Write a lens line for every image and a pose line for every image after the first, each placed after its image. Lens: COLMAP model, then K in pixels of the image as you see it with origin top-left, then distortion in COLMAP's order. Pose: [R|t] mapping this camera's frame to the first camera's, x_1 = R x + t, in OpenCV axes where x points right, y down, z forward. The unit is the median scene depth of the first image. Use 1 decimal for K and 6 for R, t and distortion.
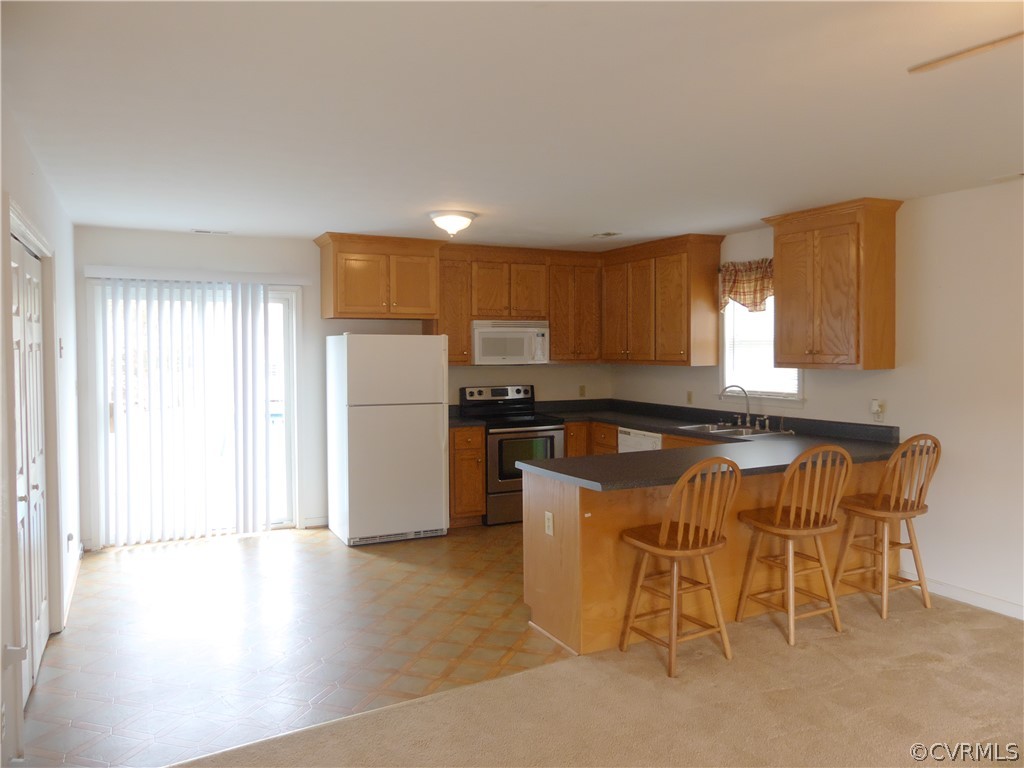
lens RADIAL K [[775.2, 0, 512.0], [0, 775.2, 384.0], [0, 0, 1]] dist [-0.014132, -0.008145]
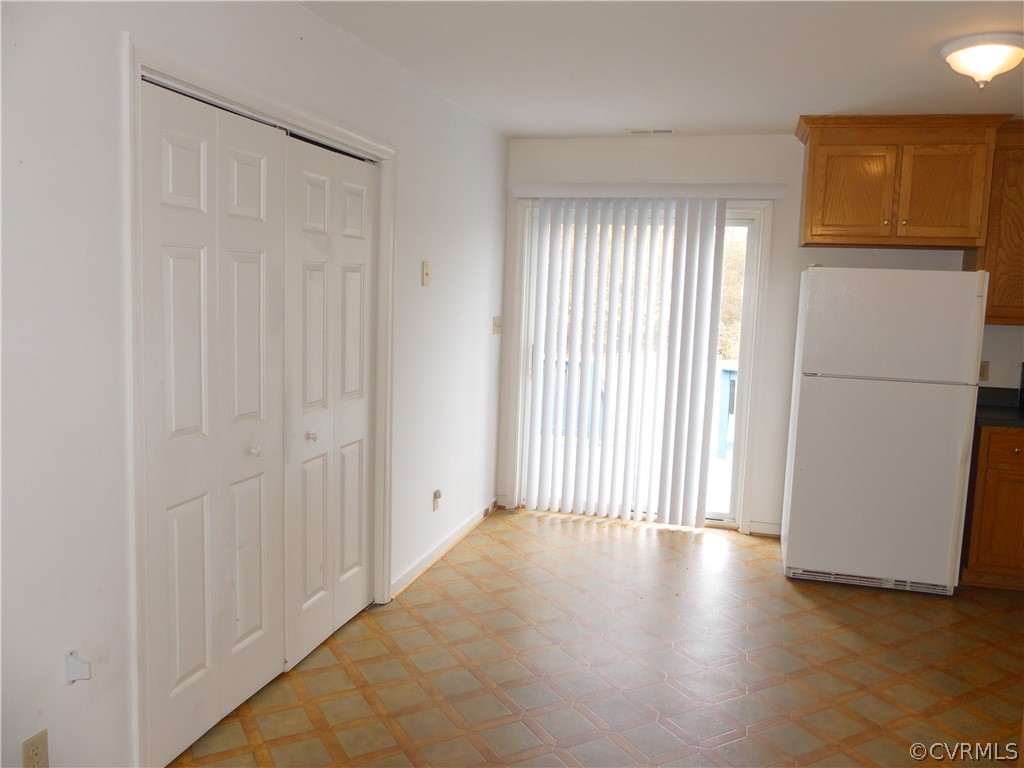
lens RADIAL K [[794.2, 0, 512.0], [0, 794.2, 384.0], [0, 0, 1]] dist [-0.034355, -0.002307]
pose [[0.735518, 0.103907, -0.669490, 0.059506], [-0.064141, 0.994410, 0.083868, -0.004444], [0.674462, -0.018745, 0.738071, 0.310956]]
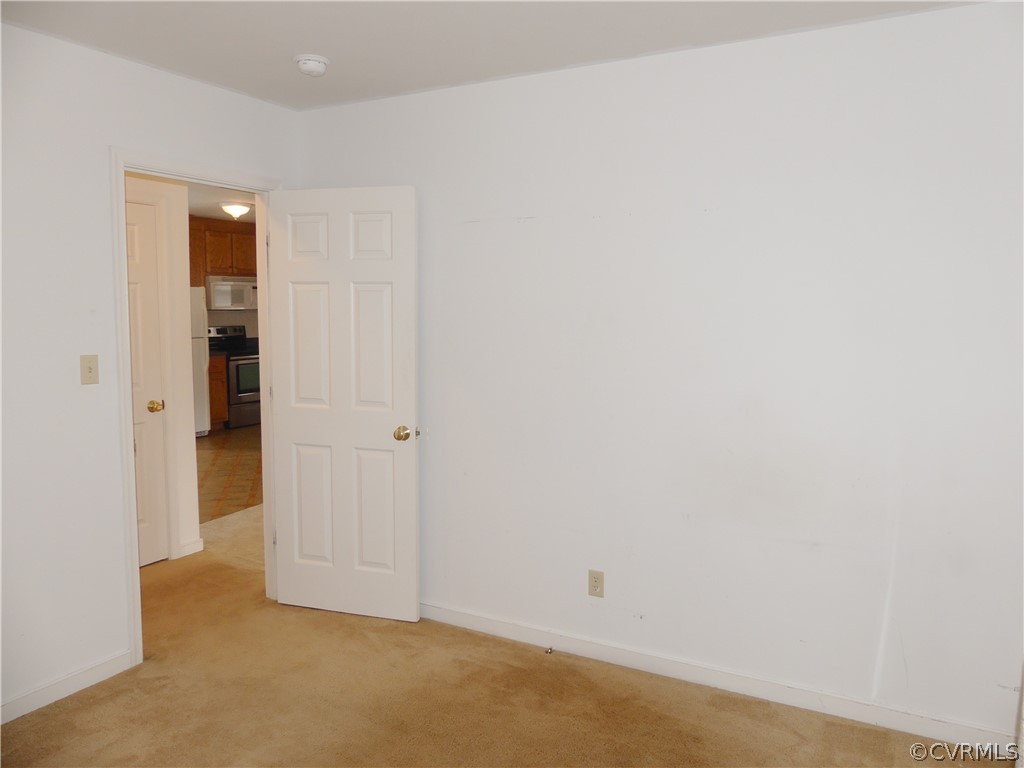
lens RADIAL K [[775.2, 0, 512.0], [0, 775.2, 384.0], [0, 0, 1]] dist [-0.014132, -0.008145]
pose [[0.825702, -0.051456, 0.561755, -0.407794], [0.017159, 0.997661, 0.066164, 0.025352], [-0.563845, -0.044993, 0.824654, -0.418164]]
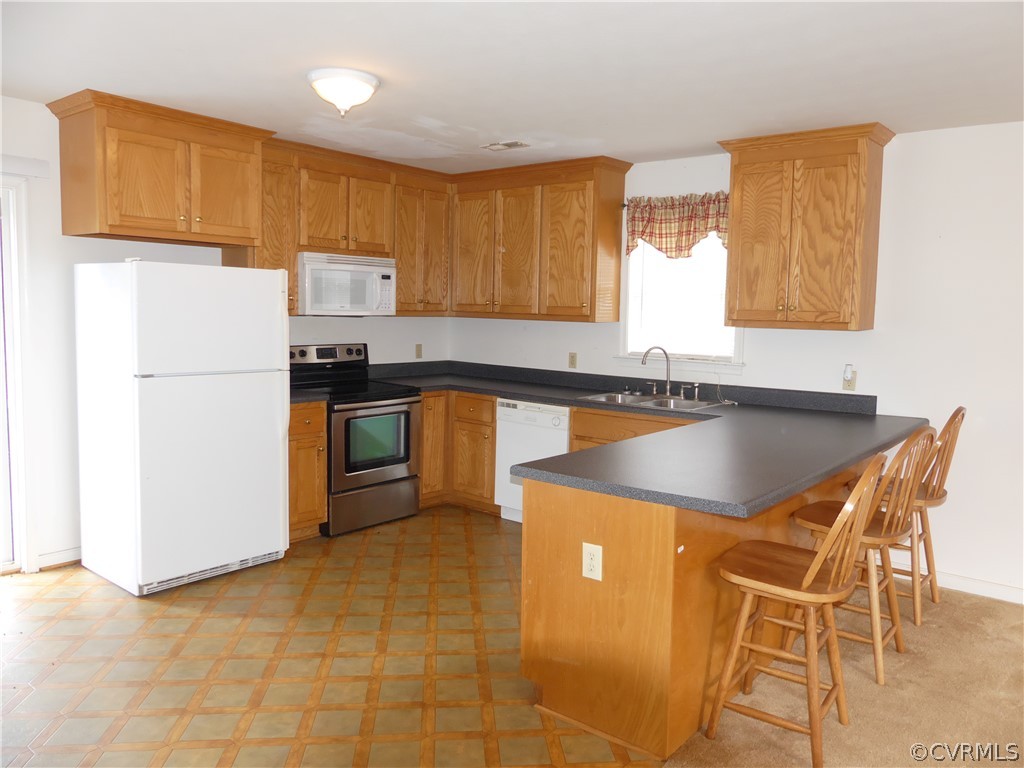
lens RADIAL K [[775.2, 0, 512.0], [0, 775.2, 384.0], [0, 0, 1]] dist [-0.014132, -0.008145]
pose [[0.910385, -0.015119, 0.413486, -0.186791], [-0.008374, 0.998454, 0.054945, -0.002259], [-0.413677, -0.053484, 0.908851, 0.297872]]
